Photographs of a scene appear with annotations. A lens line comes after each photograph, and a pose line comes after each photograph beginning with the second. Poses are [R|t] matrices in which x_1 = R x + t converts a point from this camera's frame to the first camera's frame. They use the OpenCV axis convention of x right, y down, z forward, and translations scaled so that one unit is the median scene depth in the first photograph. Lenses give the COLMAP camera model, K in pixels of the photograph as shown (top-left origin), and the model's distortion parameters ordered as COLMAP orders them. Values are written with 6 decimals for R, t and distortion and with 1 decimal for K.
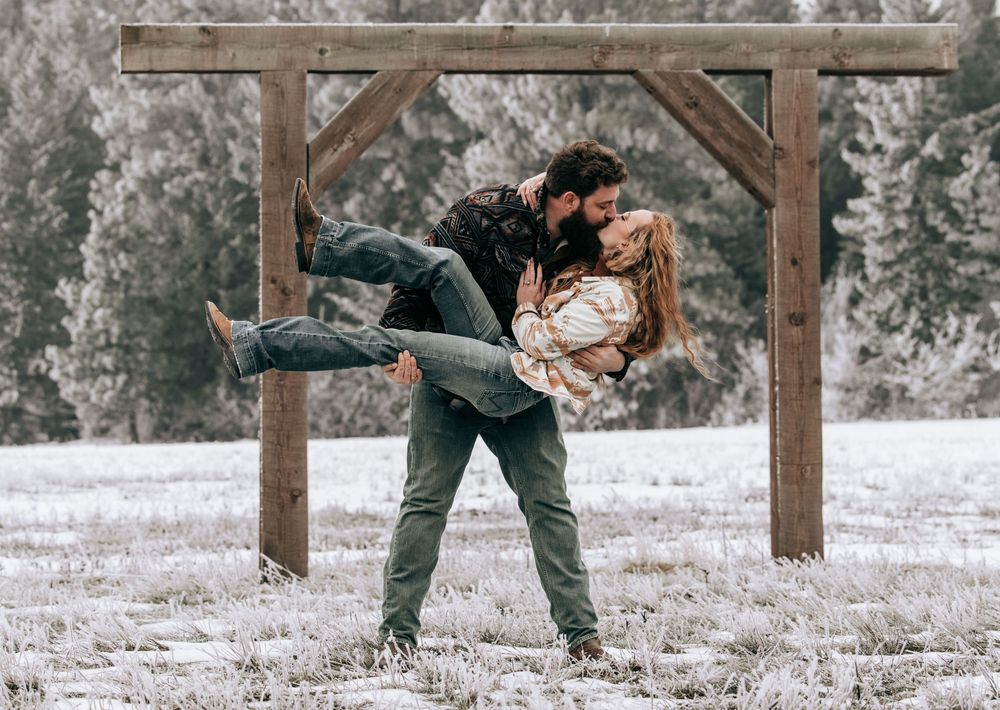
lens RADIAL K [[3412.6, 0, 500.0], [0, 3412.6, 355.0], [0, 0, 1]] dist [-0.026019, -0.550695]
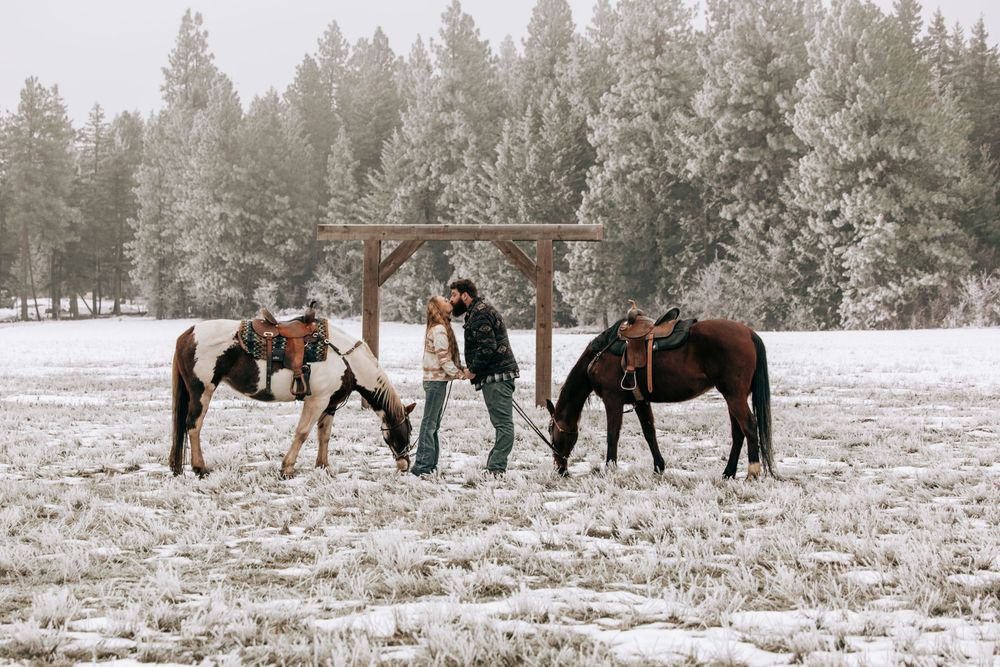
lens RADIAL K [[2388.5, 0, 463.4], [0, 2388.5, 335.8], [0, 0, 1]] dist [0.036828, 0.064293]
pose [[0.976836, 0.020824, -0.212974, 0.075368], [-0.013495, 0.999268, 0.035807, -0.012245], [0.213563, -0.032103, 0.976402, -0.167886]]
